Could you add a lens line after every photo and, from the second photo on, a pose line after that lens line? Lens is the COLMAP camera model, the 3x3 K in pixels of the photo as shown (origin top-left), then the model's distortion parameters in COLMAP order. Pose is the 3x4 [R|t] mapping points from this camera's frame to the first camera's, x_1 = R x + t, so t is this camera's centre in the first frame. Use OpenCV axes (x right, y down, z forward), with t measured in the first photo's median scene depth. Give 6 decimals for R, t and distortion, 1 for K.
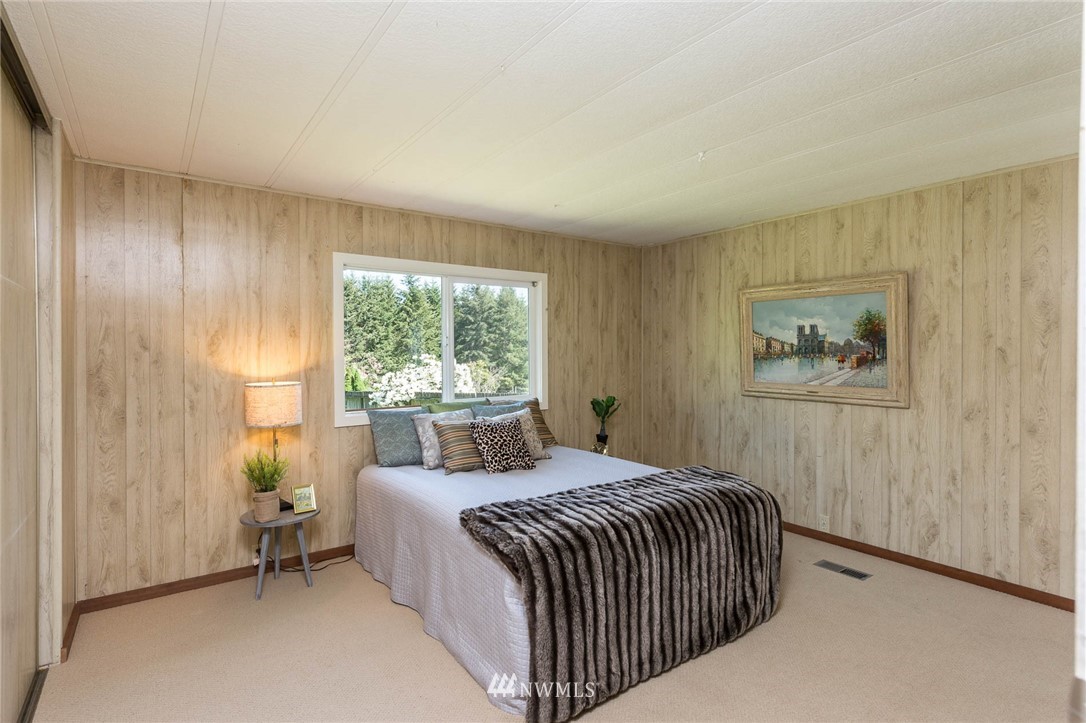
lens RADIAL K [[550.4, 0, 541.0], [0, 550.4, 356.8], [0, 0, 1]] dist [0.018607, -0.004157]
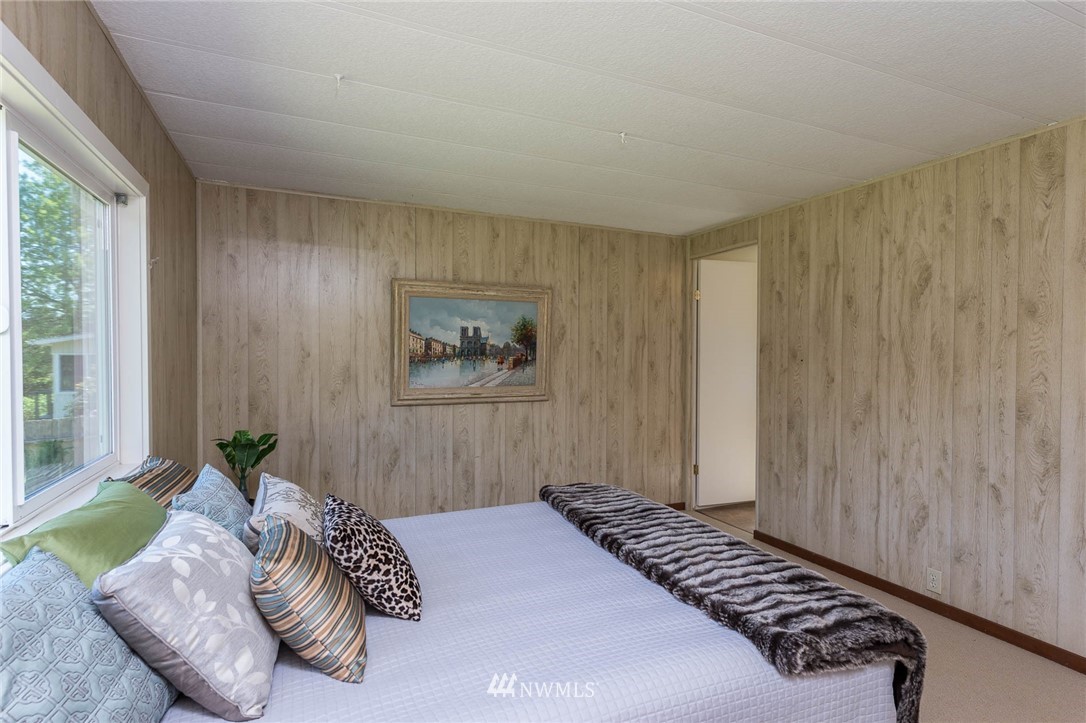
lens RADIAL K [[550.4, 0, 545.0], [0, 550.4, 357.3], [0, 0, 1]] dist [0.018607, -0.004157]
pose [[0.185345, -0.014705, 0.982563, -0.470678], [0.003805, 0.999891, 0.014247, -0.017069], [-0.982666, 0.001098, 0.185381, 0.700665]]
